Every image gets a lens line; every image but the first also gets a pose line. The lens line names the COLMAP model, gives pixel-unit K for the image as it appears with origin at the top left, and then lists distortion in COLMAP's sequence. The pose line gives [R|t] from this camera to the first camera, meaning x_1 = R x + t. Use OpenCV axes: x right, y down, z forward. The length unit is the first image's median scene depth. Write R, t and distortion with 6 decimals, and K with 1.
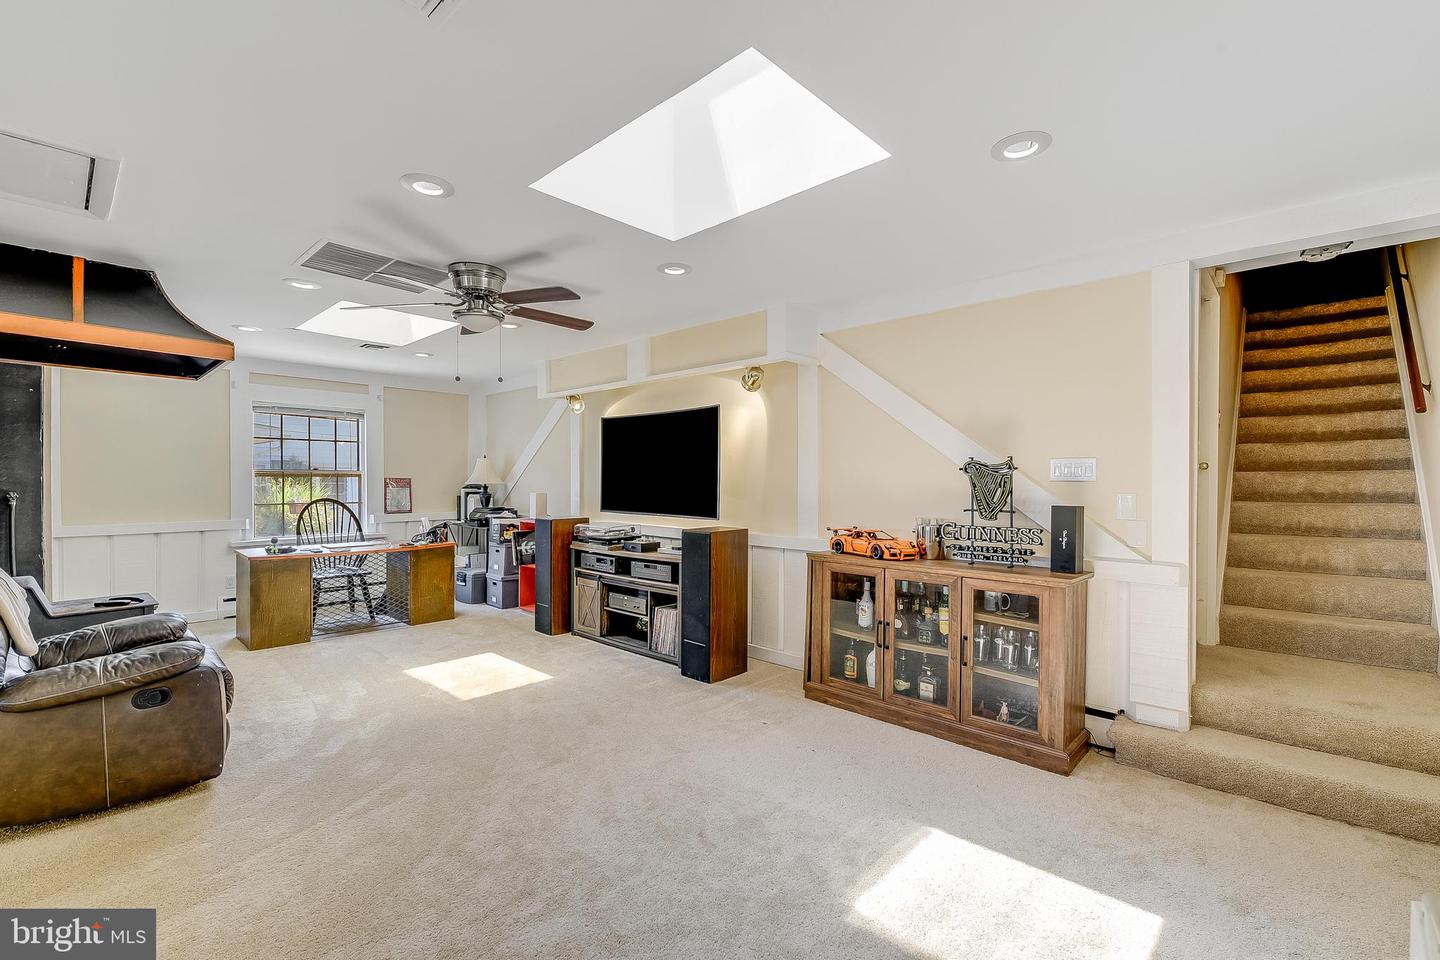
lens RADIAL K [[627.2, 0, 722.5], [0, 627.2, 476.5], [0, 0, 1]] dist [-0.001734, -0.000481]
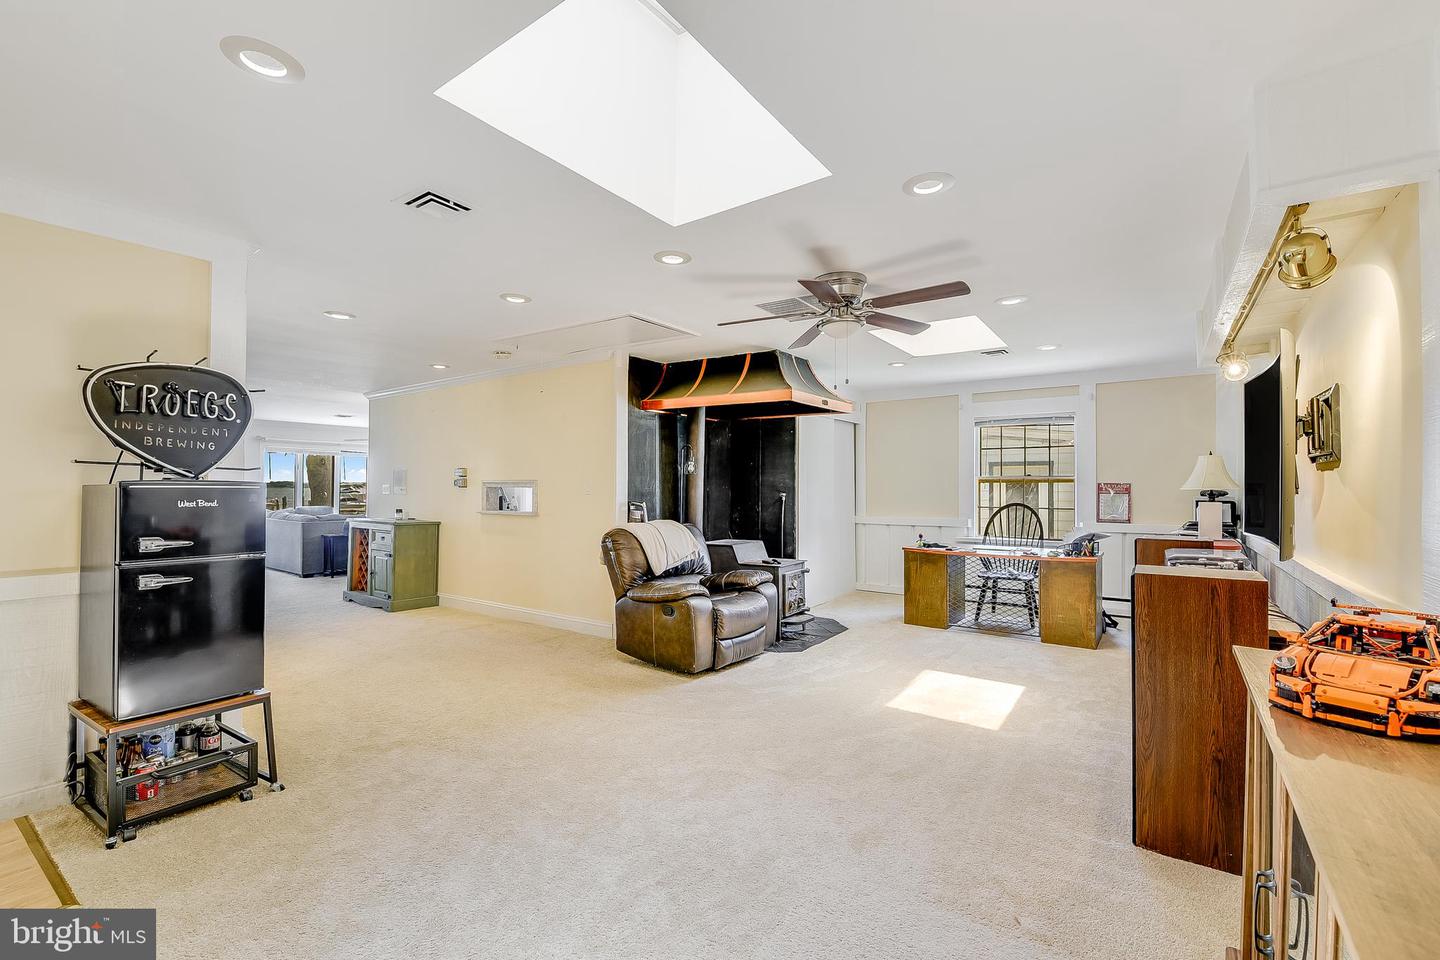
lens RADIAL K [[627.2, 0, 722.5], [0, 627.2, 476.5], [0, 0, 1]] dist [-0.001734, -0.000481]
pose [[0.121990, -0.016188, -0.992399, 0.460463], [0.004443, 0.999866, -0.015763, 0.006509], [0.992521, -0.002486, 0.122046, 0.521979]]
